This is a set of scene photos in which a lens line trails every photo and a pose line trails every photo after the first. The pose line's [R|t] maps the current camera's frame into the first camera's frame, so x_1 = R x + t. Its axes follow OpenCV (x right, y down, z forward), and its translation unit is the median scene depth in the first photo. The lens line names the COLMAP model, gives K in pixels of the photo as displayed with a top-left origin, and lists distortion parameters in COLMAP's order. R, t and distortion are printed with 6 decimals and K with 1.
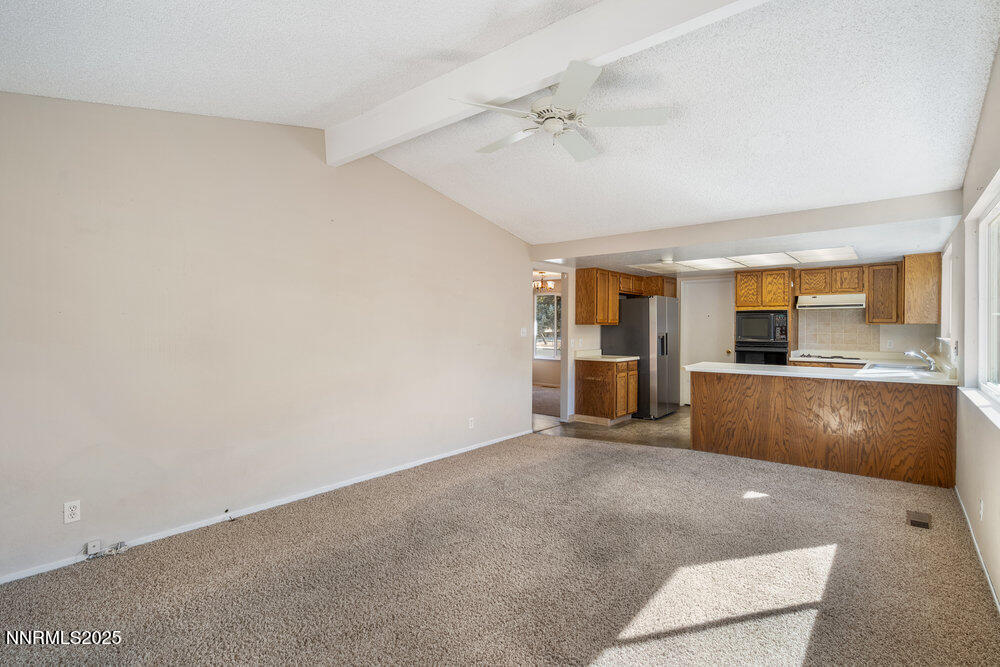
lens RADIAL K [[476.0, 0, 501.1], [0, 476.0, 331.9], [0, 0, 1]] dist [-0.000051, -0.000036]
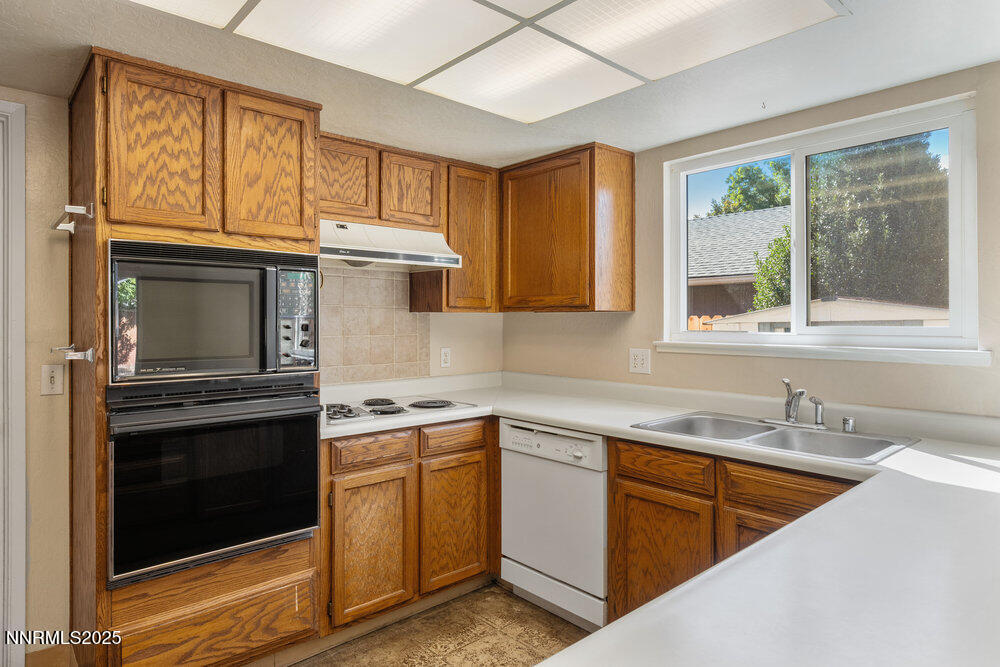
lens RADIAL K [[592.4, 0, 501.0], [0, 592.4, 327.0], [0, 0, 1]] dist [-0.000278, 0.000135]
pose [[0.140282, -0.010348, 0.990058, 0.272046], [0.002966, 0.999945, 0.010031, -0.007936], [-0.990107, 0.001530, 0.140305, 0.835900]]
